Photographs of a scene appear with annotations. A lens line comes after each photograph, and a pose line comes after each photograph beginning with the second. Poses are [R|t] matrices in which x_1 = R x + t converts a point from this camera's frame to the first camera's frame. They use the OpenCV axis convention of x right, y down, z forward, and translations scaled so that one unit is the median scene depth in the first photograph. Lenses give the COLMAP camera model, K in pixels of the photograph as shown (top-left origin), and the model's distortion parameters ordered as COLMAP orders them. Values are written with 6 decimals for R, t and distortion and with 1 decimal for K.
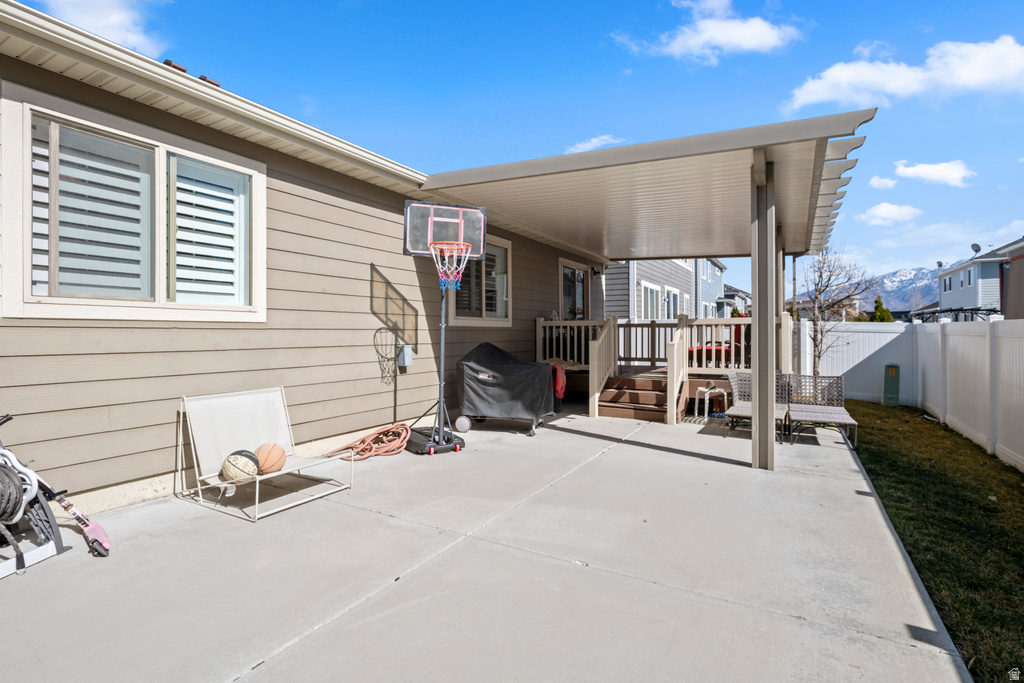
lens RADIAL K [[496.9, 0, 502.8], [0, 496.9, 330.3], [0, 0, 1]] dist [-0.002832, 0.007384]
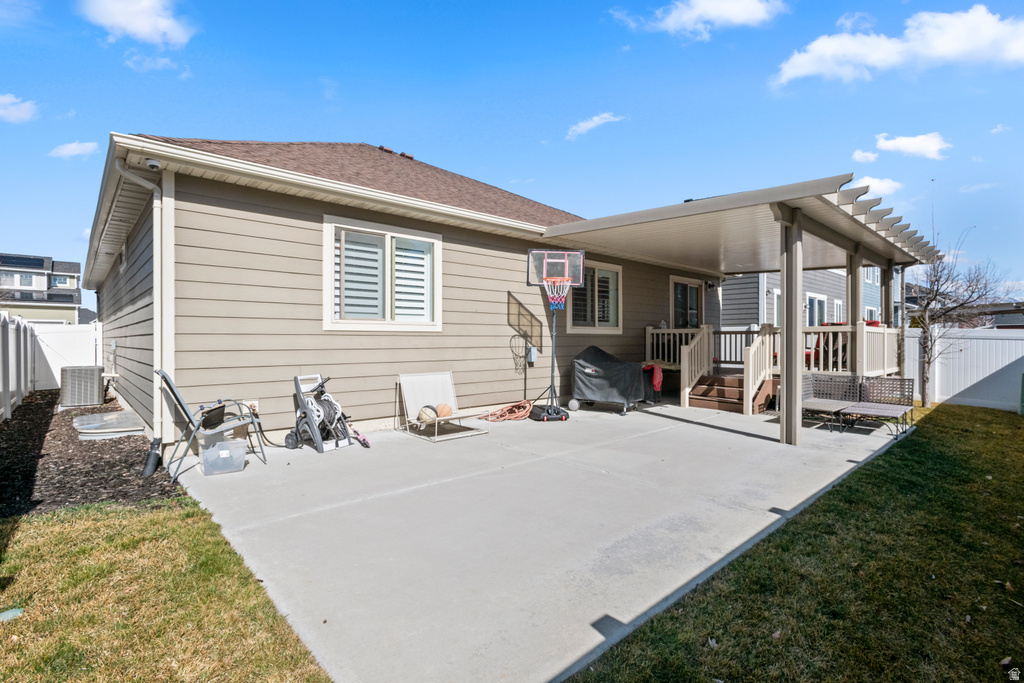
lens RADIAL K [[496.9, 0, 520.6], [0, 496.9, 342.3], [0, 0, 1]] dist [-0.002832, 0.007384]
pose [[0.955650, 0.006436, -0.294435, 0.217539], [-0.002547, 0.999904, 0.013588, -0.003622], [0.294494, -0.012235, 0.955575, -0.419701]]
